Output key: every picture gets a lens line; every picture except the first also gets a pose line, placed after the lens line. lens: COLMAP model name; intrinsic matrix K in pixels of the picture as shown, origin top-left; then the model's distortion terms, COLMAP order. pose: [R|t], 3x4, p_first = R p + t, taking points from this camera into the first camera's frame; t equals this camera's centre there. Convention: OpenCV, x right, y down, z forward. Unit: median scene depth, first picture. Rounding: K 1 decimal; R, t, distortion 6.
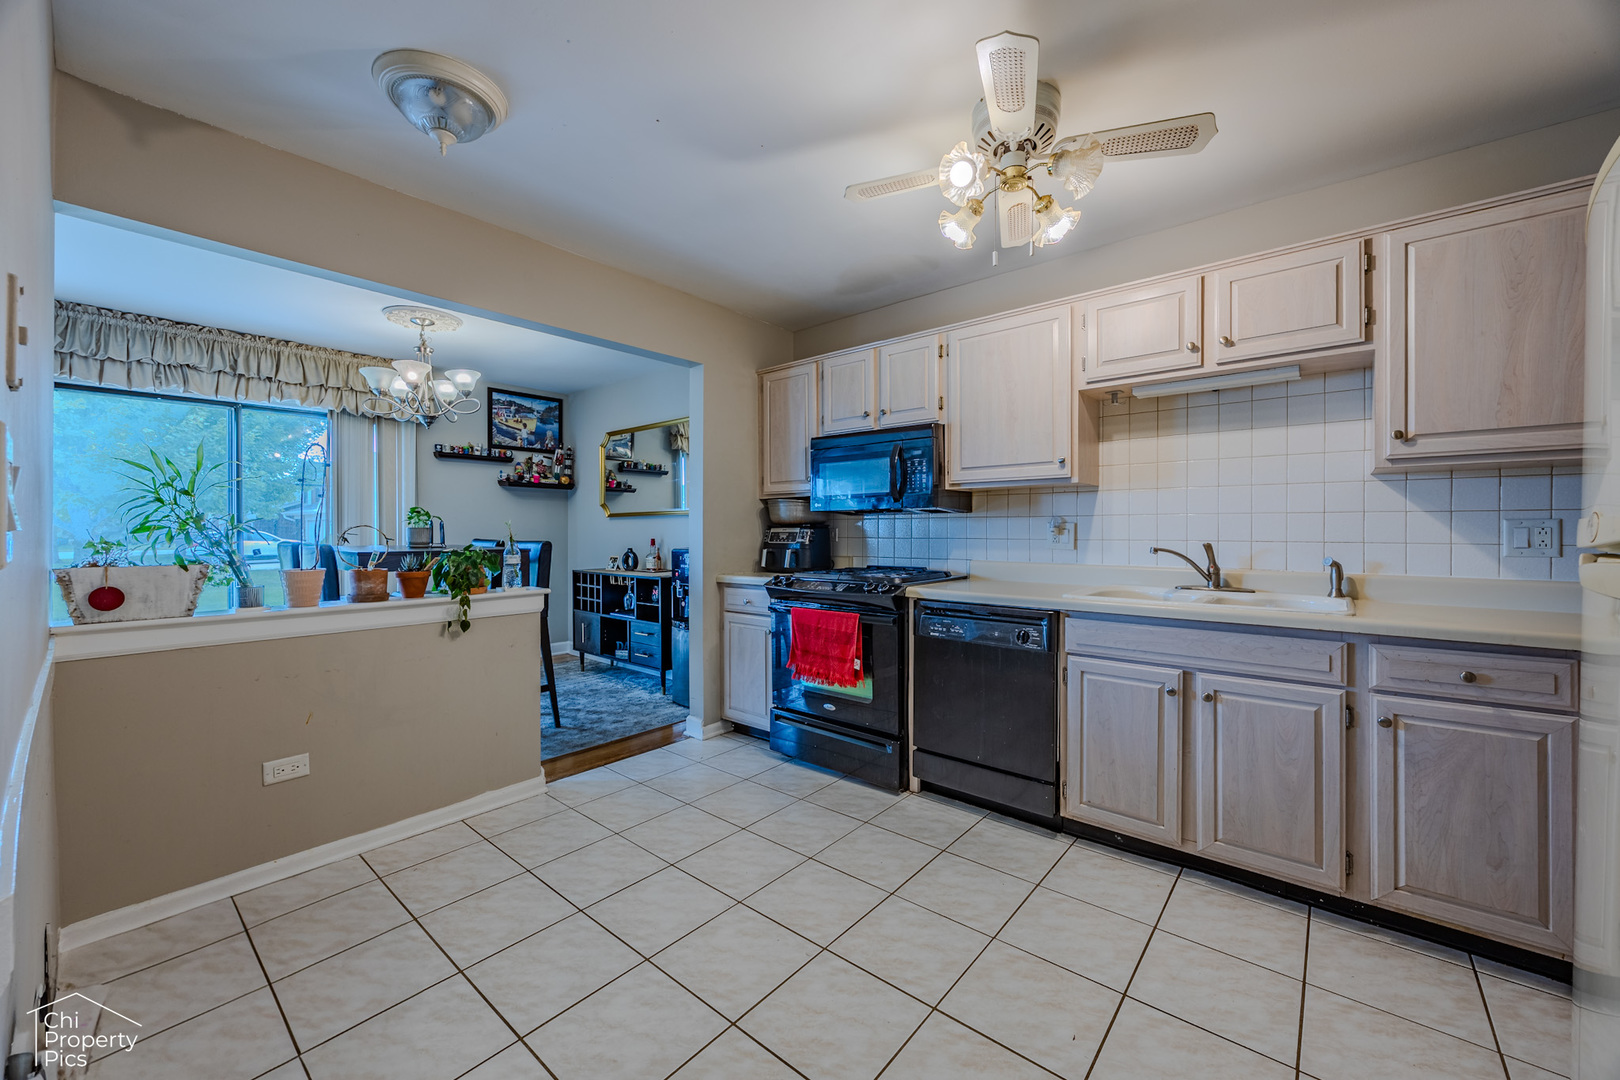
lens RADIAL K [[634.3, 0, 808.1], [0, 634.3, 528.2], [0, 0, 1]] dist [0.017608, 0.000014]
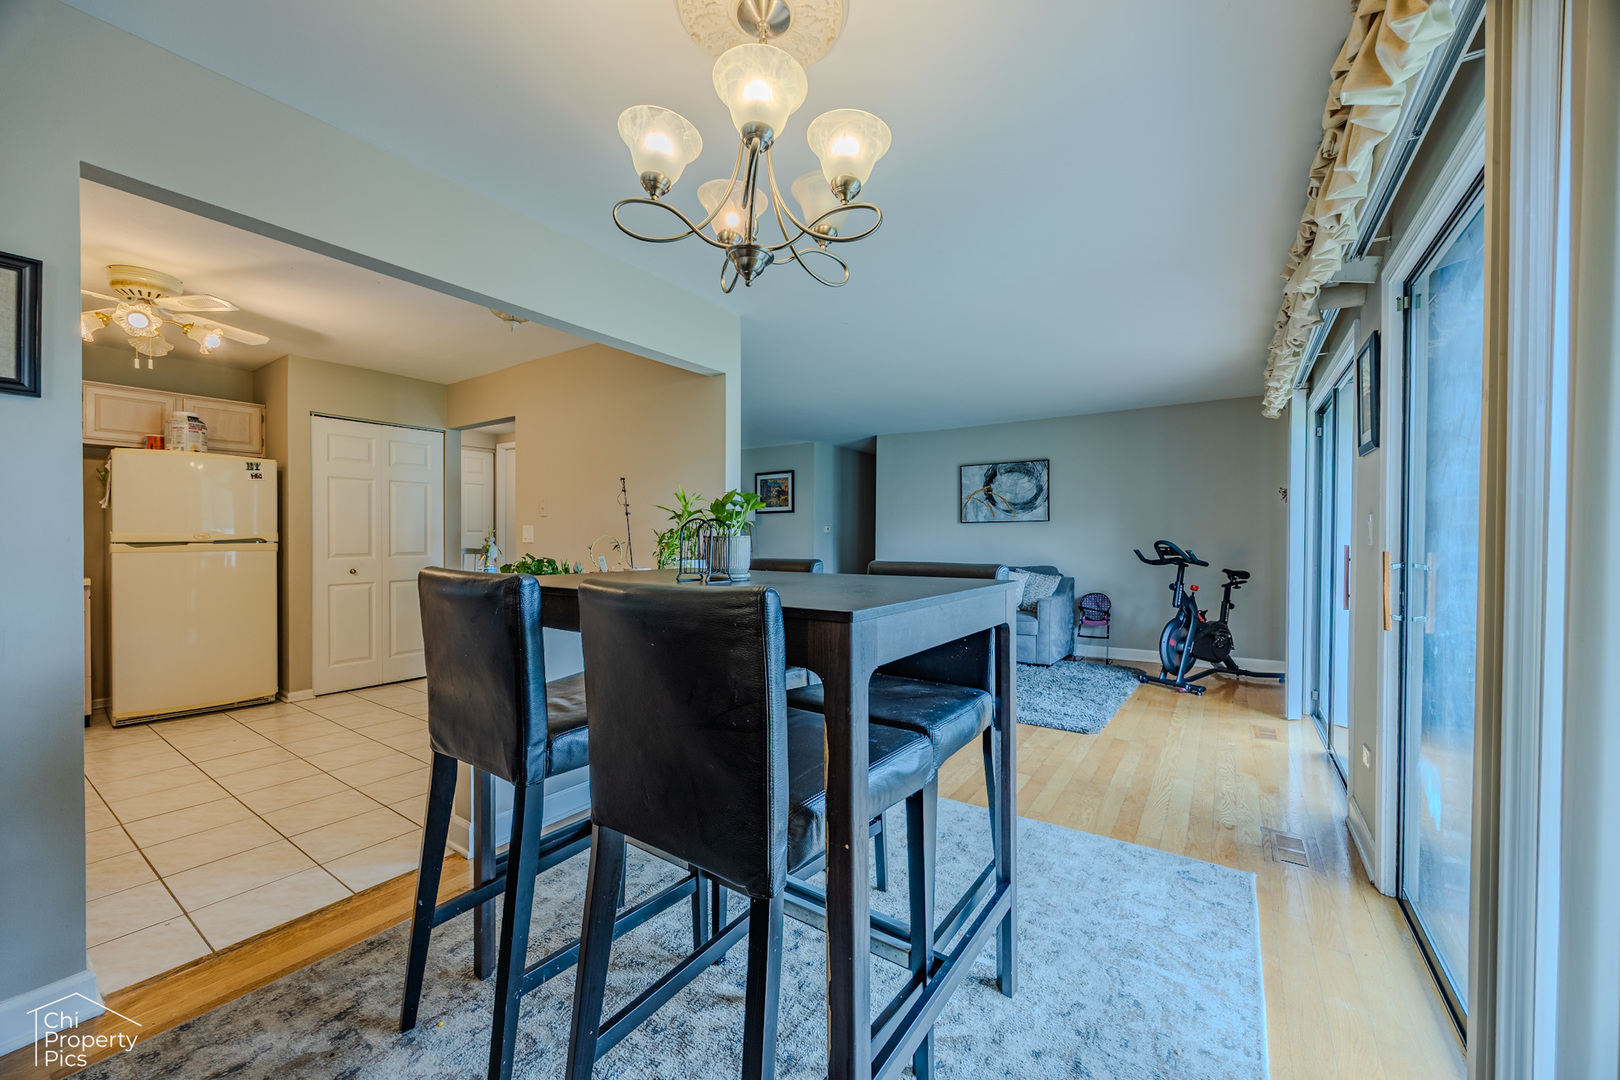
lens RADIAL K [[612.1, 0, 813.1], [0, 612.1, 540.8], [0, 0, 1]] dist [0.000051, -0.000010]
pose [[-0.993073, -0.003062, -0.117459, -0.655963], [-0.003709, 0.999979, 0.005291, -0.001142], [0.117441, 0.005690, -0.993064, 1.539763]]
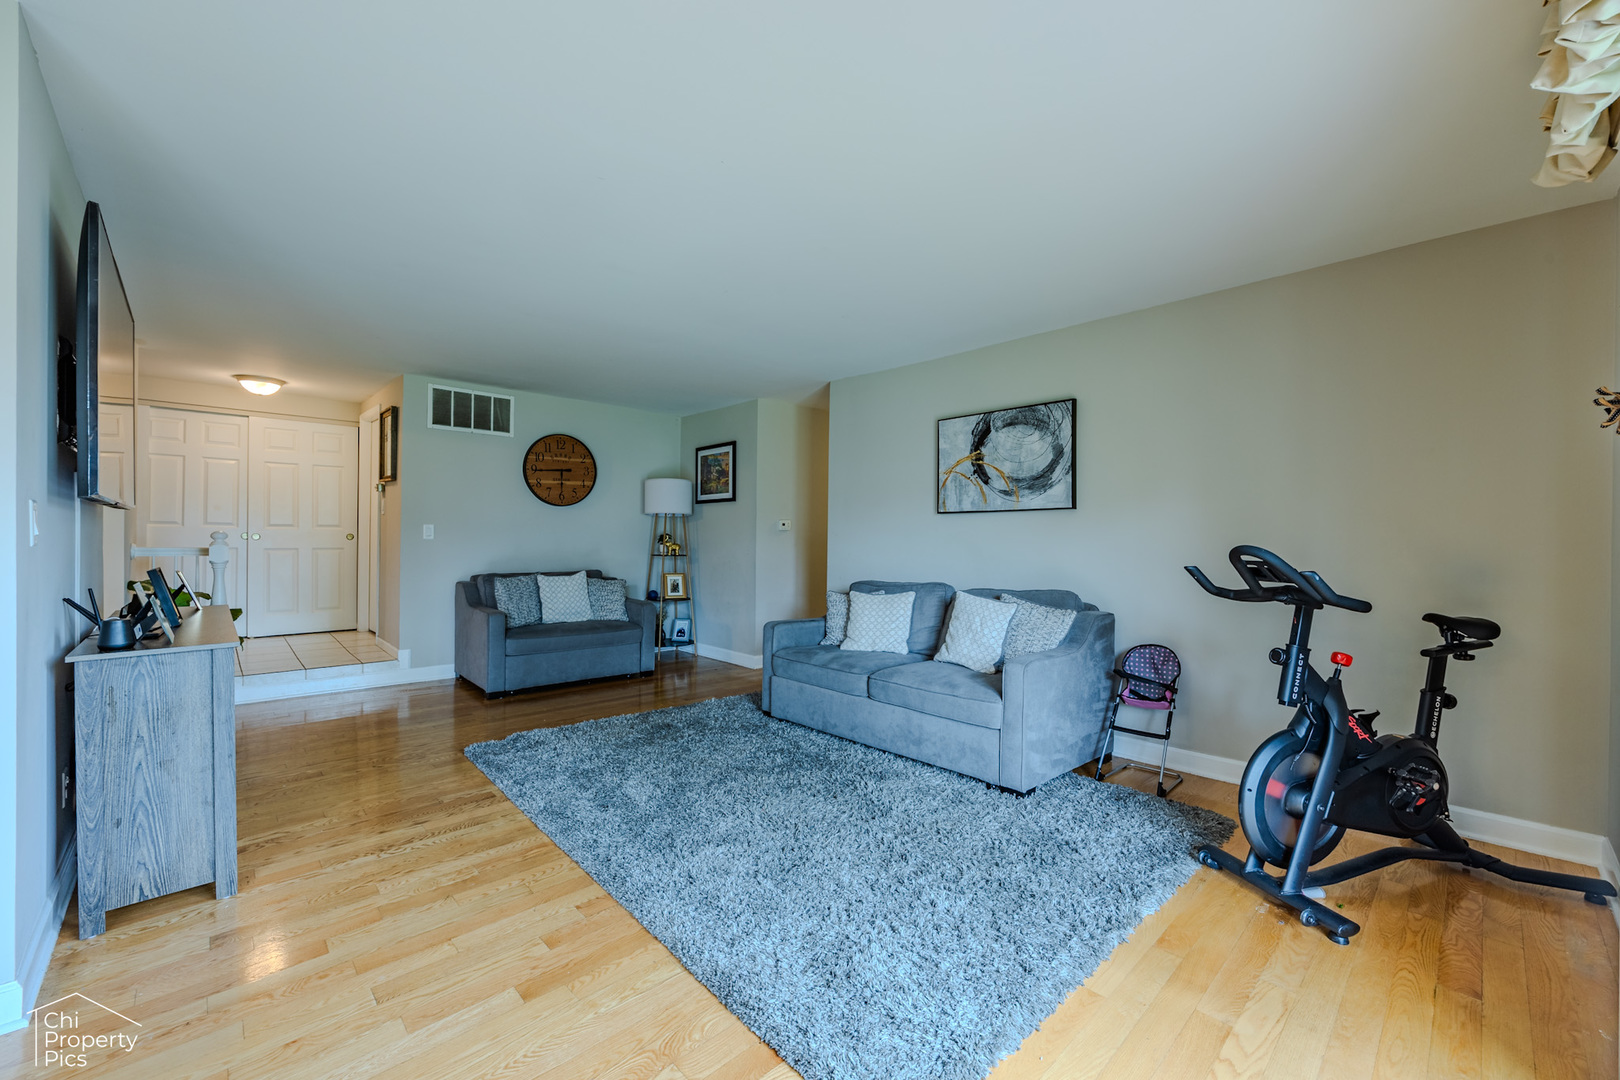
lens RADIAL K [[646.3, 0, 814.5], [0, 646.3, 539.0], [0, 0, 1]] dist [-0.000506, -0.000017]
pose [[-0.995426, -0.011811, 0.094799, -1.242049], [-0.011653, 0.999930, 0.002227, -0.000522], [-0.094818, 0.001112, -0.995494, 0.917790]]
